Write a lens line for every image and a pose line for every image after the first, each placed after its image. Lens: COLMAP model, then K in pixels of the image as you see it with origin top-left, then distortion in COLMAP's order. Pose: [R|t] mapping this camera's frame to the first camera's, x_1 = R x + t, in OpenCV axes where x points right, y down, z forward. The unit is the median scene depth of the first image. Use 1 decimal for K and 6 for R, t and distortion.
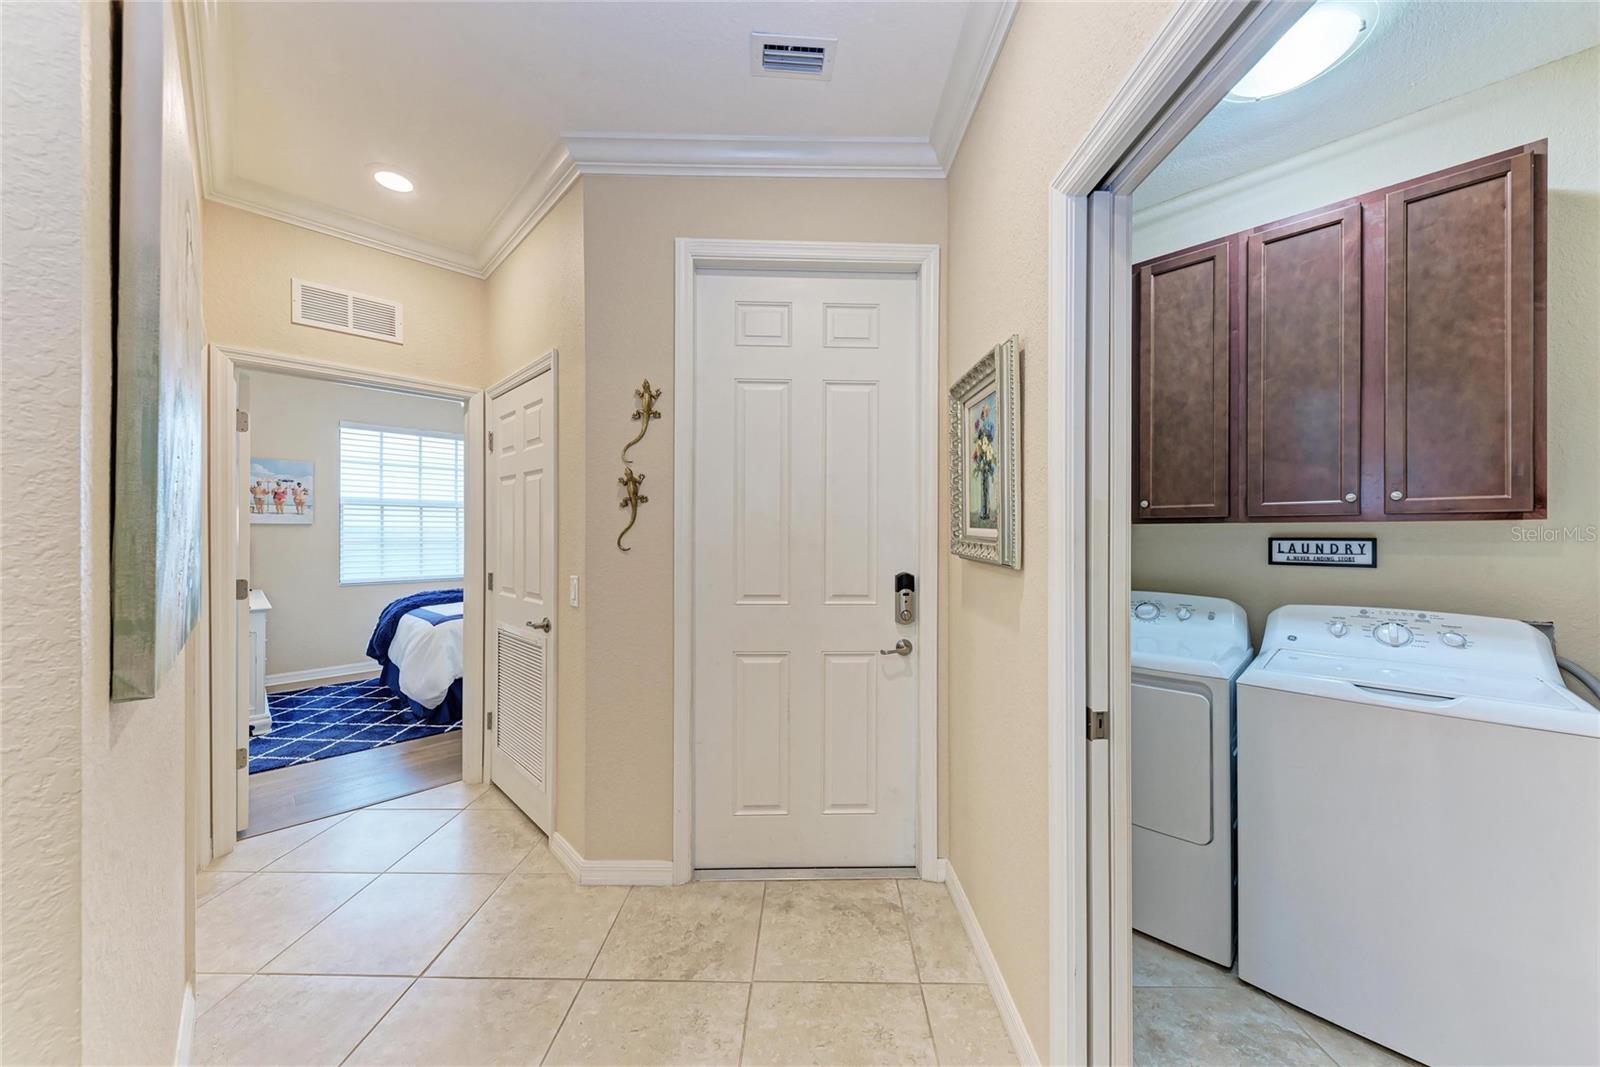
lens RADIAL K [[561.1, 0, 800.0], [0, 561.1, 533.5], [0, 0, 1]] dist [0.014837, -0.004974]
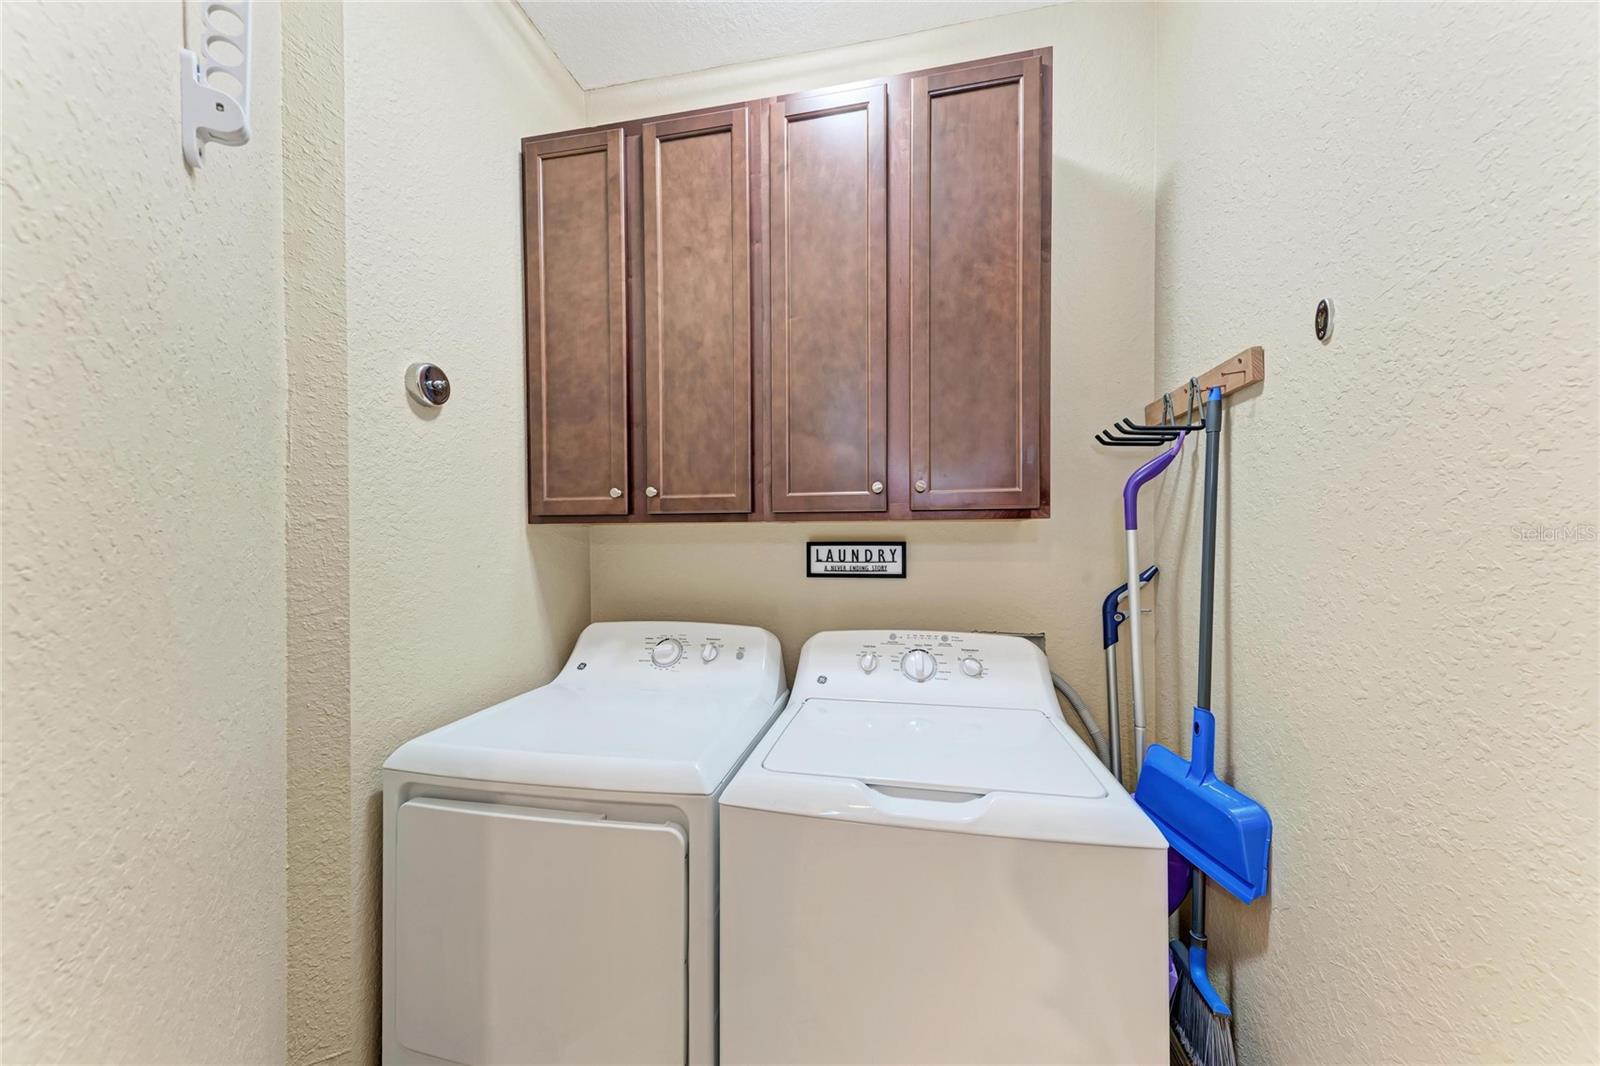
lens RADIAL K [[551.3, 0, 799.8], [0, 551.3, 539.9], [0, 0, 1]] dist [0.016026, -0.004432]
pose [[0.834322, -0.005220, 0.551253, 0.453958], [0.003984, 0.999986, 0.003439, 0.001722], [-0.551263, -0.000673, 0.834331, 0.422044]]
